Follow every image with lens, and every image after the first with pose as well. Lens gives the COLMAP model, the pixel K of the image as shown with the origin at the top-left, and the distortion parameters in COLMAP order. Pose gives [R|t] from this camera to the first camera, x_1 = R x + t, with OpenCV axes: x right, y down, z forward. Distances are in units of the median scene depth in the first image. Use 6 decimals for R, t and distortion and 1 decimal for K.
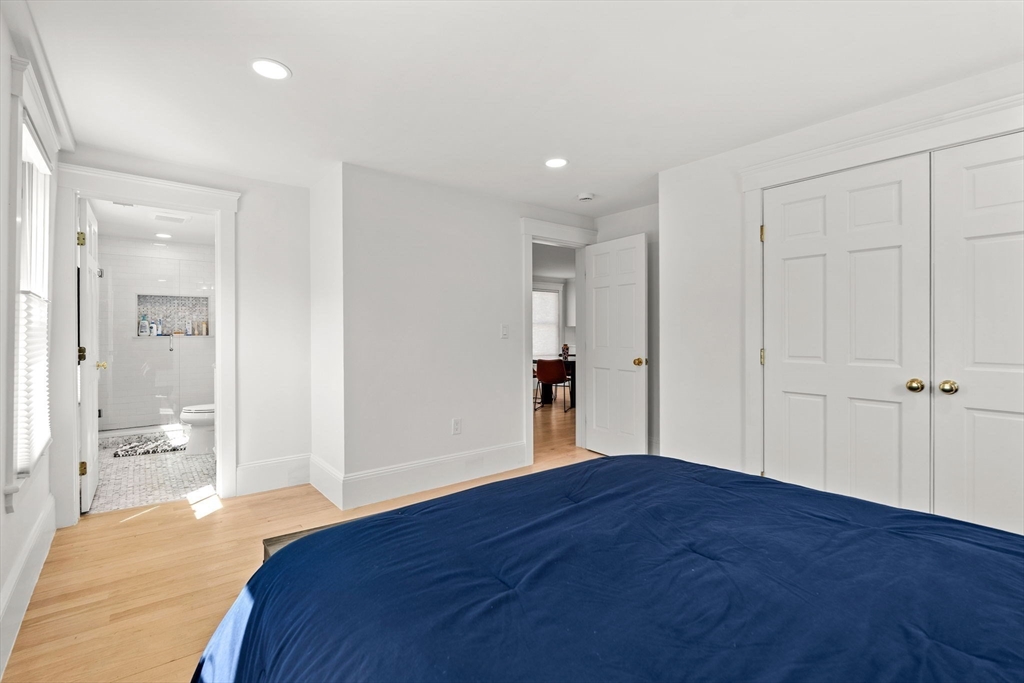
lens RADIAL K [[471.4, 0, 512.1], [0, 471.4, 332.2], [0, 0, 1]] dist [-0.001862, -0.001380]
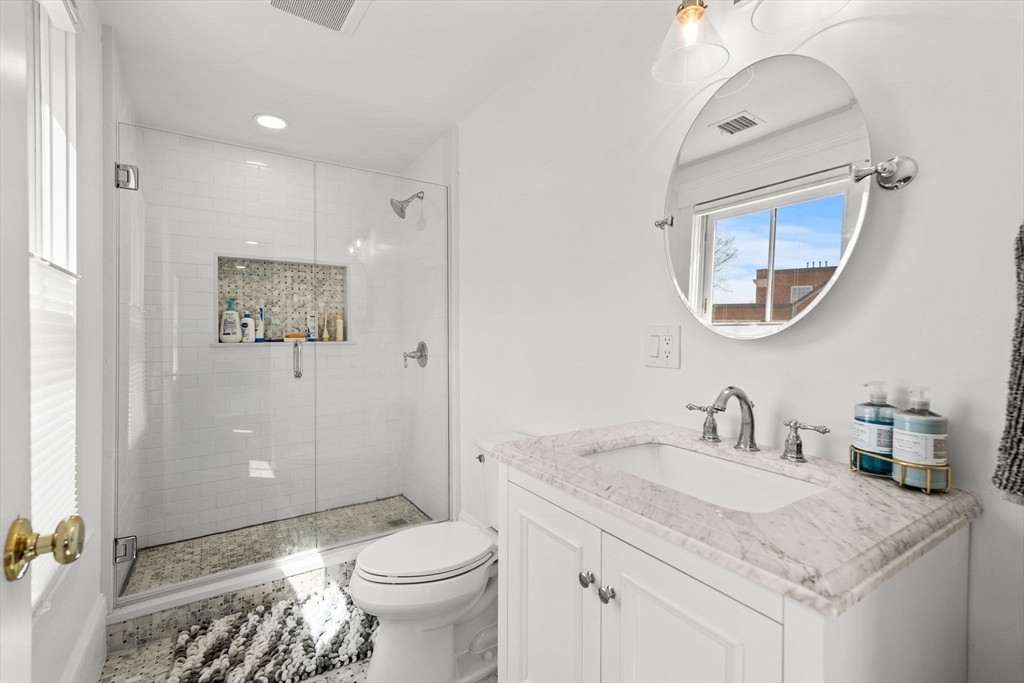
lens RADIAL K [[471.4, 0, 514.0], [0, 471.4, 342.6], [0, 0, 1]] dist [-0.001862, -0.001380]
pose [[0.994988, 0.006888, -0.099756, -0.430831], [-0.004971, 0.999799, 0.019445, -0.002480], [0.099869, -0.018851, 0.994822, 0.531000]]
